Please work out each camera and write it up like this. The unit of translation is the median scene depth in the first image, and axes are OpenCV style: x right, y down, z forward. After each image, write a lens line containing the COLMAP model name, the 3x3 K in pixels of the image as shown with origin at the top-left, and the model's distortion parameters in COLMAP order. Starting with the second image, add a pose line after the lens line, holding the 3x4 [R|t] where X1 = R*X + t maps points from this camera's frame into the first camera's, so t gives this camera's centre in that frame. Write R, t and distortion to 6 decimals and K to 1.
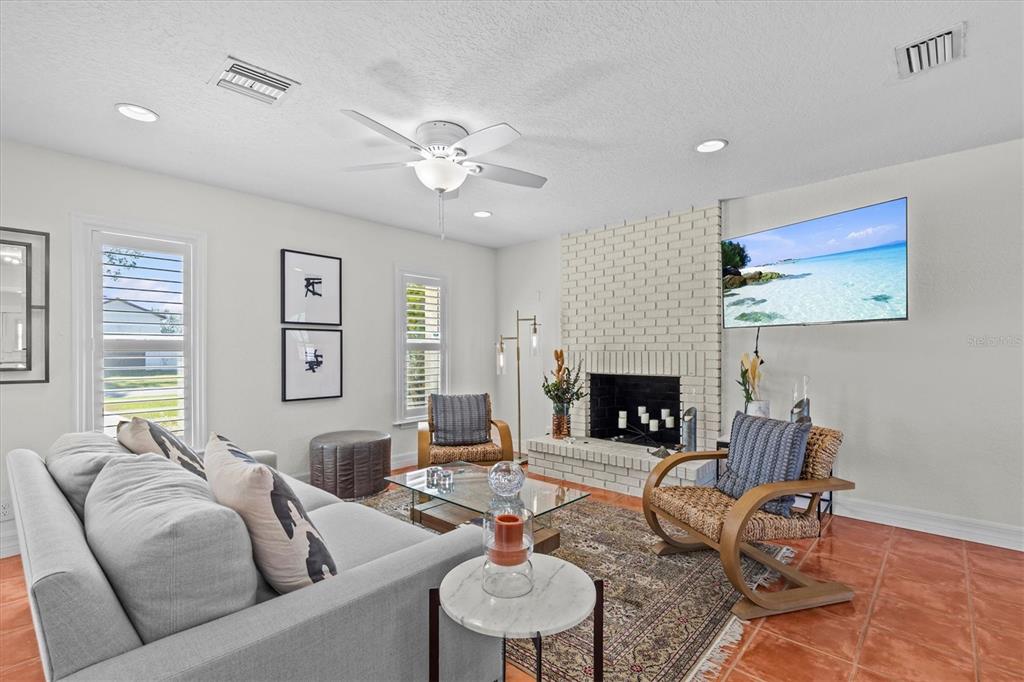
lens RADIAL K [[465.1, 0, 508.6], [0, 465.1, 350.2], [0, 0, 1]] dist [0.014254, -0.000384]
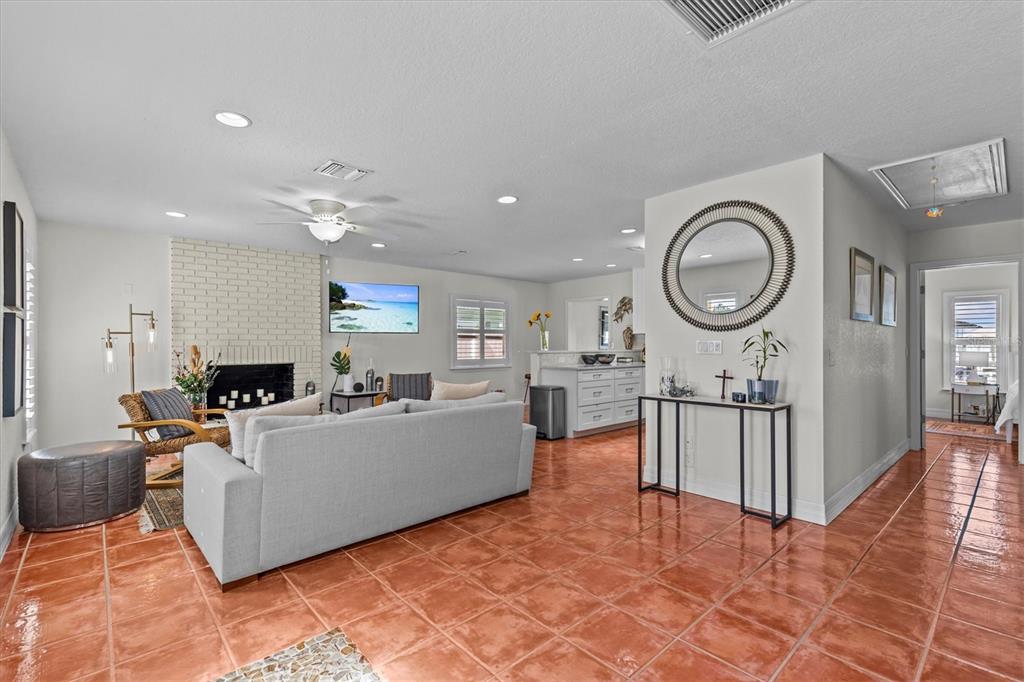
lens RADIAL K [[465.1, 0, 508.9], [0, 465.1, 344.6], [0, 0, 1]] dist [0.014254, -0.000384]
pose [[0.100602, 0.006076, 0.994908, -1.168413], [0.007008, 0.999952, -0.006815, 0.013763], [-0.994902, 0.007658, 0.100555, 0.176983]]
